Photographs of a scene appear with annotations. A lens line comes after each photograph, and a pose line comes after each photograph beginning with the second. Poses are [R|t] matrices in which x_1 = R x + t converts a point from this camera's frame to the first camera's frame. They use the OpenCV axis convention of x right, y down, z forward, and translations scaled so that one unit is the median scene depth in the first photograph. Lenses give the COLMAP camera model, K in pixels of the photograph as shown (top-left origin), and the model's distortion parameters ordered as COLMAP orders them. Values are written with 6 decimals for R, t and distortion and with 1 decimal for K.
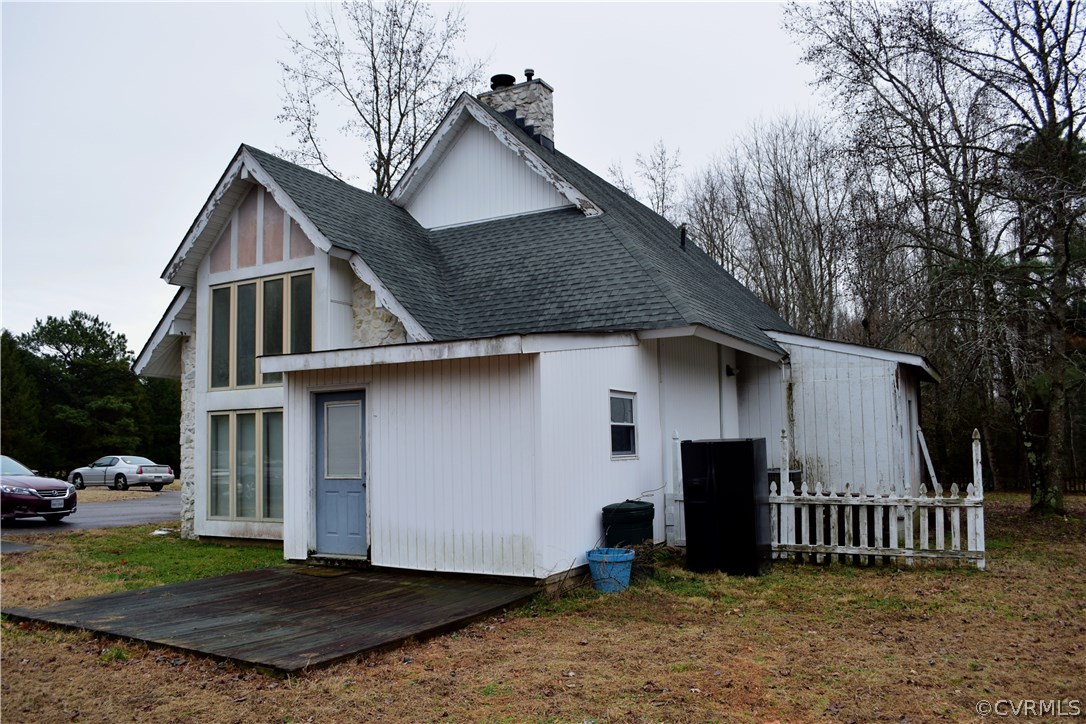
lens RADIAL K [[852.1, 0, 542.7], [0, 852.1, 384.3], [0, 0, 1]] dist [-0.067784, 0.010598]
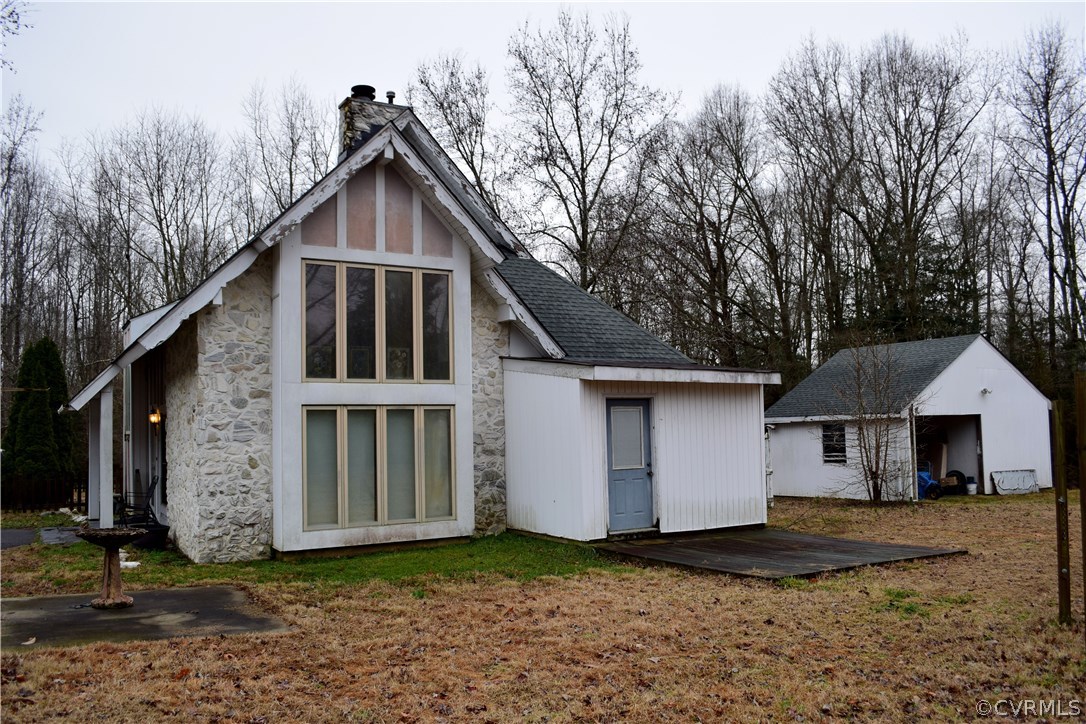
lens RADIAL K [[852.1, 0, 542.7], [0, 852.1, 384.3], [0, 0, 1]] dist [-0.067784, 0.010598]
pose [[0.497092, 0.056604, 0.865850, -1.007202], [-0.054241, 0.997945, -0.034100, 0.026831], [-0.866001, -0.030013, 0.499141, 0.355570]]
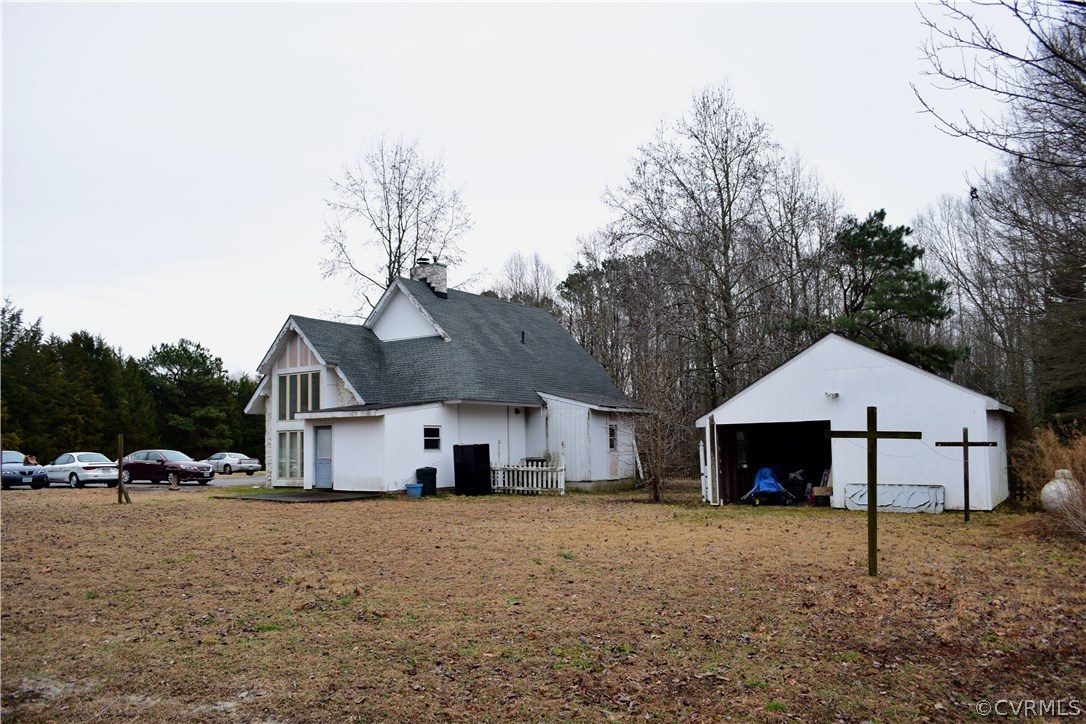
lens RADIAL K [[852.1, 0, 542.7], [0, 852.1, 384.3], [0, 0, 1]] dist [-0.067784, 0.010598]
pose [[0.996104, -0.005006, -0.088047, 0.501070], [0.004930, 0.999987, -0.001082, -0.085318], [0.088051, 0.000643, 0.996116, -1.170812]]
